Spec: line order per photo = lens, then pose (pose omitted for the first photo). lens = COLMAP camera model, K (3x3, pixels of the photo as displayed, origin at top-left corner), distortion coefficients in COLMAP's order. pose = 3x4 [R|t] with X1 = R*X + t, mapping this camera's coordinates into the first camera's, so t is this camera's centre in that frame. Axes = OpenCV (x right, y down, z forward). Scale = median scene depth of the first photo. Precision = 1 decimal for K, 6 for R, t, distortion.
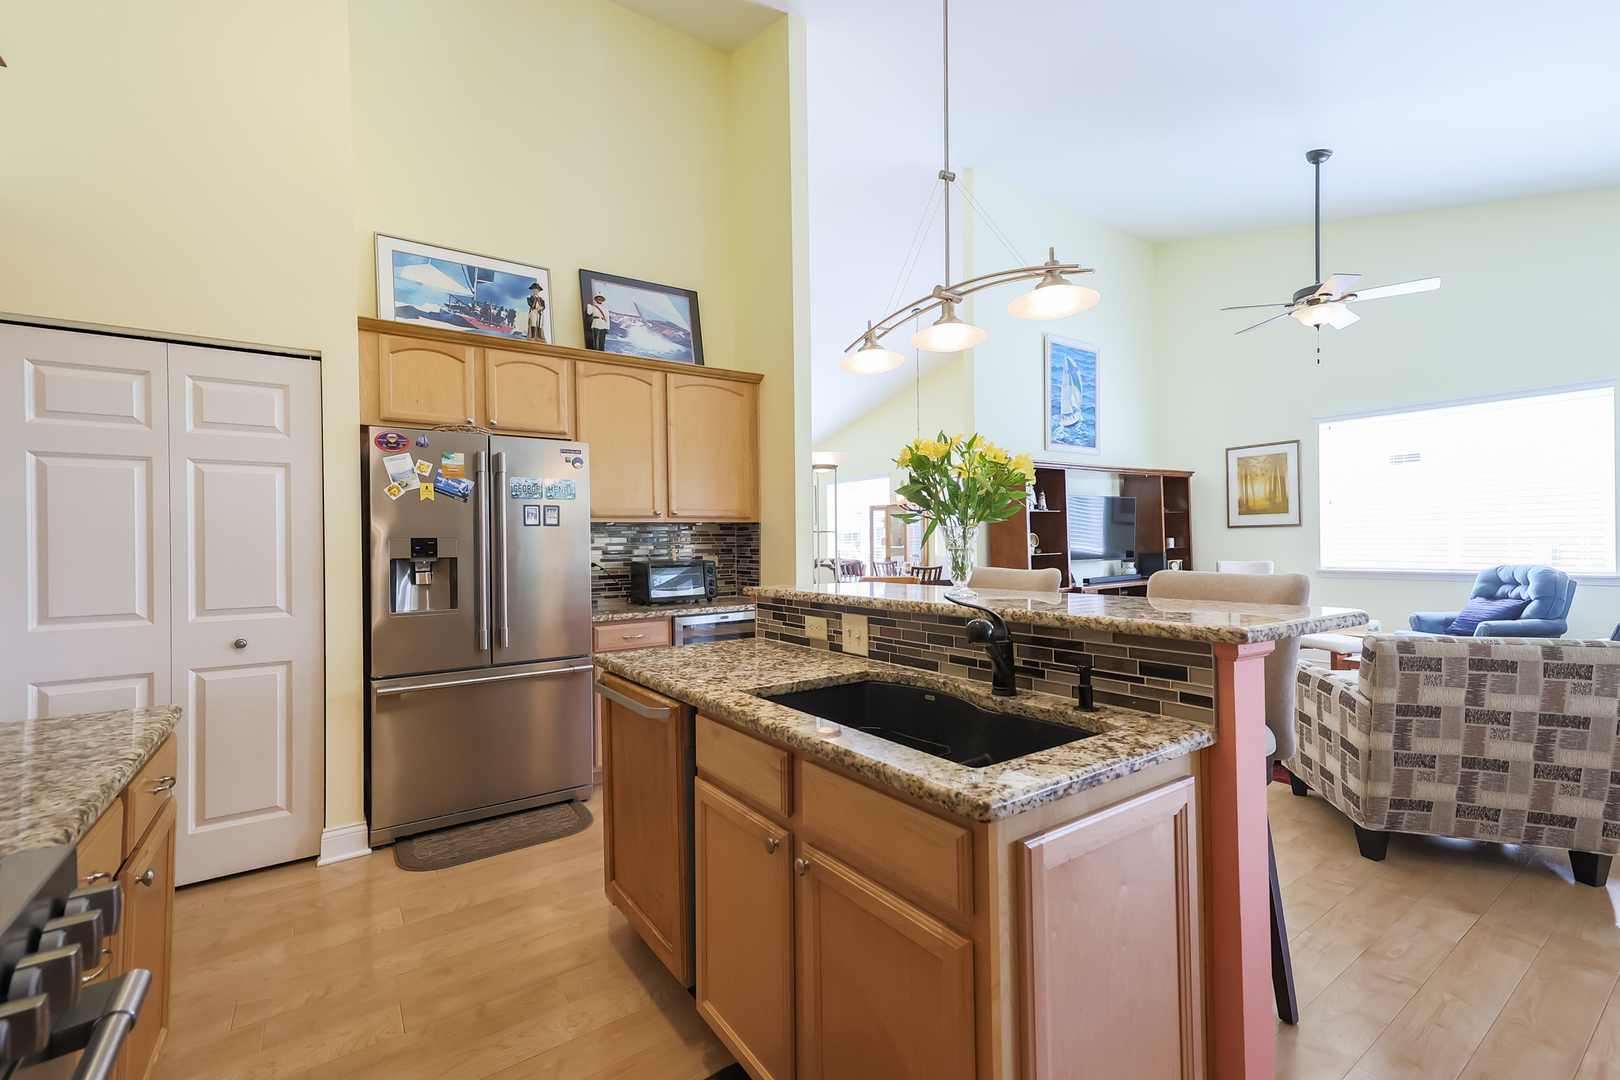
lens RADIAL K [[686.7, 0, 800.4], [0, 686.7, 531.6], [0, 0, 1]] dist [0.021811, 0.000257]
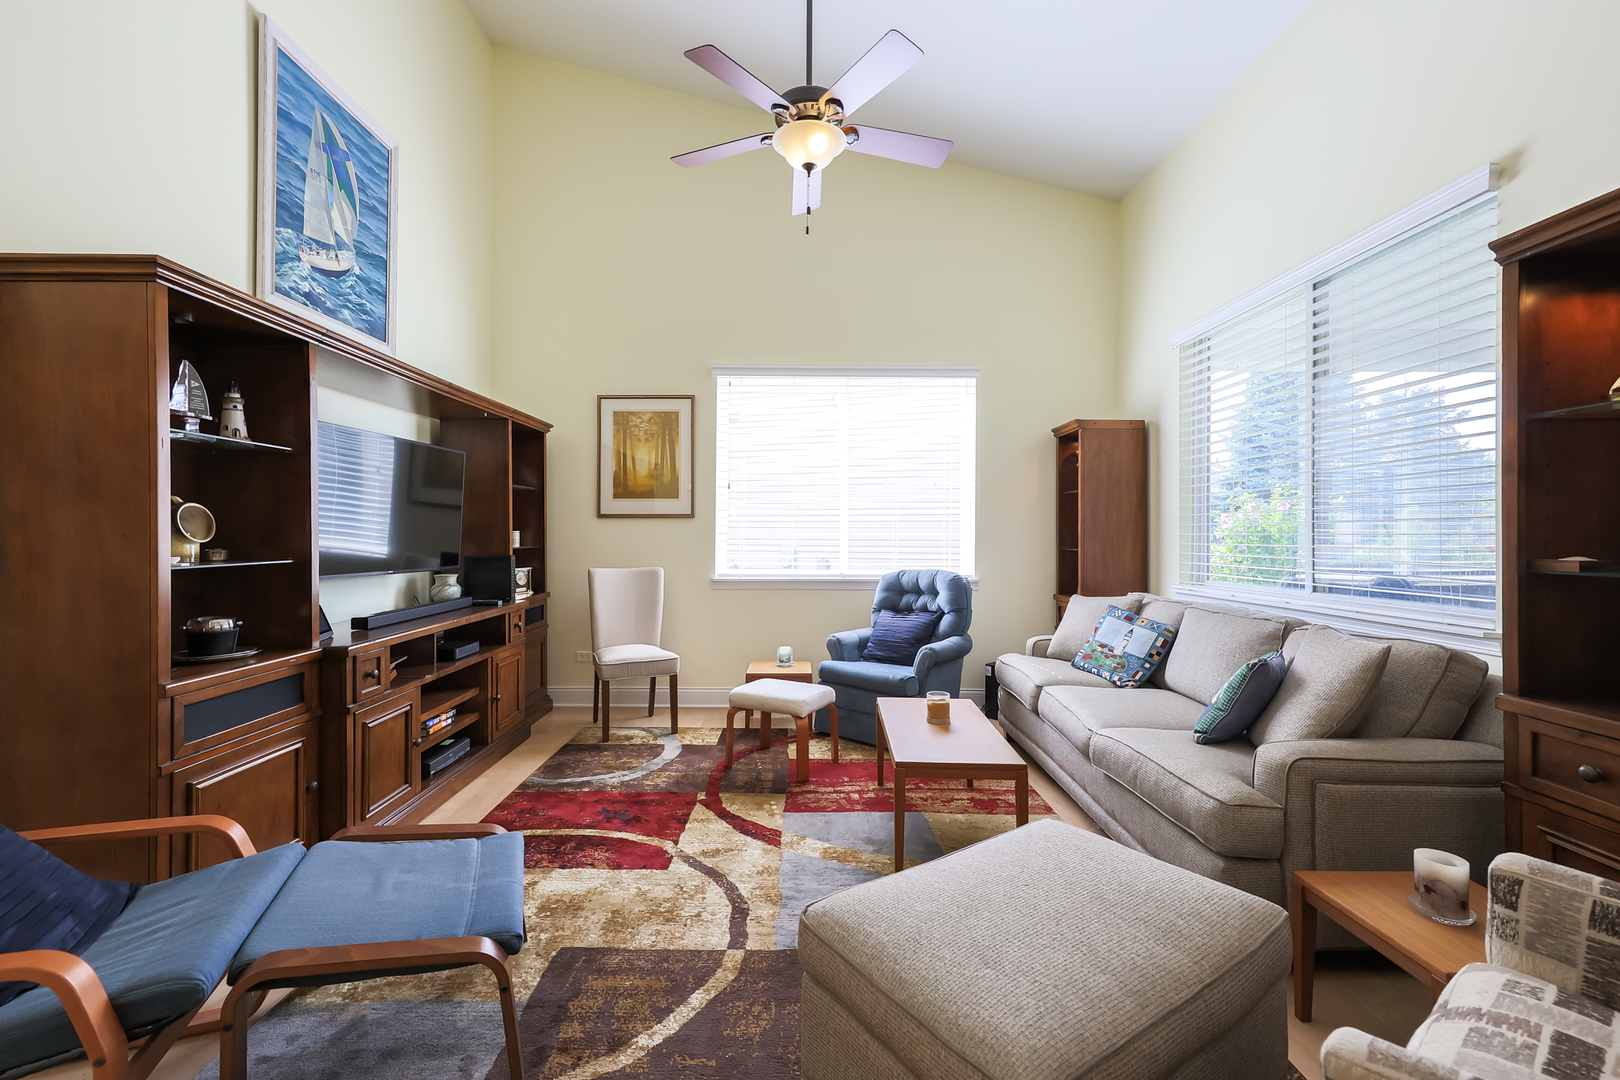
lens RADIAL K [[686.7, 0, 802.3], [0, 686.7, 526.6], [0, 0, 1]] dist [0.021811, 0.000257]
pose [[0.562313, 0.027145, 0.826479, 0.195550], [-0.025697, 0.999552, -0.015346, 0.008982], [-0.826525, -0.012609, 0.562759, 0.488745]]
